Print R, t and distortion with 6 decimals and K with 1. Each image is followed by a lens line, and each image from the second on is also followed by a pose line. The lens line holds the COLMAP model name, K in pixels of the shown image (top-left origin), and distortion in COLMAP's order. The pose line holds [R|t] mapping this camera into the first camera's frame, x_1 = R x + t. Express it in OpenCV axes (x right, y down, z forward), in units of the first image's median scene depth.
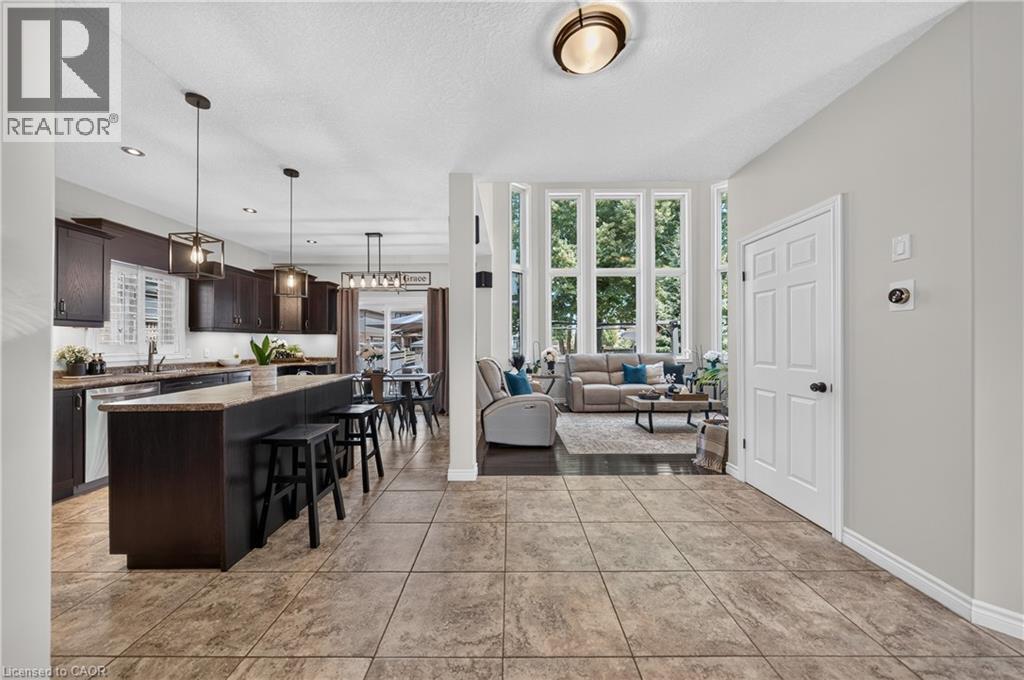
lens RADIAL K [[348.3, 0, 507.9], [0, 348.3, 338.7], [0, 0, 1]] dist [-0.000224, -0.000119]
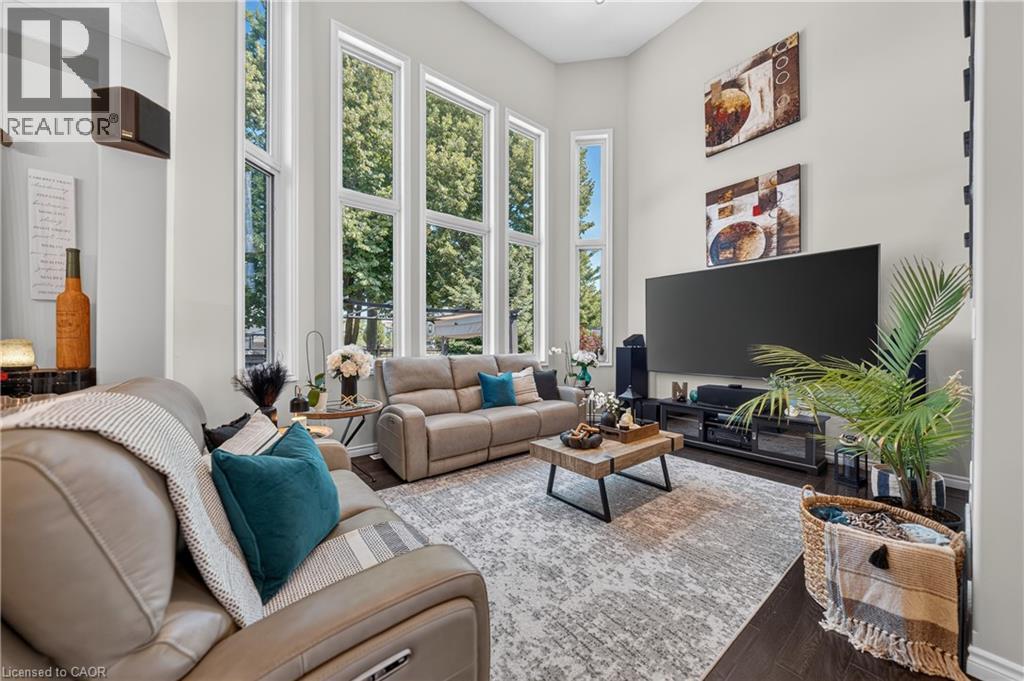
lens RADIAL K [[348.3, 0, 507.8], [0, 348.3, 343.7], [0, 0, 1]] dist [-0.000224, -0.000119]
pose [[0.795061, 0.004093, 0.606516, 0.010352], [-0.007227, 0.999970, 0.002725, 0.020043], [-0.606486, -0.006550, 0.795067, 0.507987]]
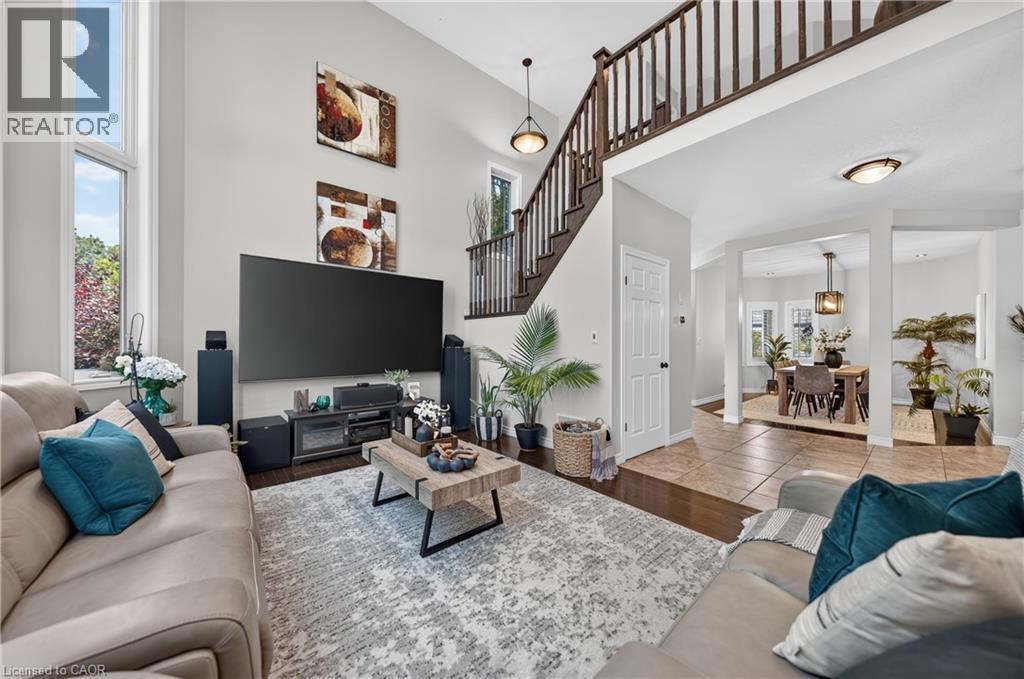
lens RADIAL K [[348.3, 0, 517.9], [0, 348.3, 341.4], [0, 0, 1]] dist [-0.000224, -0.000119]
pose [[-0.637183, 0.008125, 0.770670, 0.018404], [0.000896, 0.999952, -0.009801, 0.019744], [-0.770712, -0.005554, -0.637160, 0.873144]]
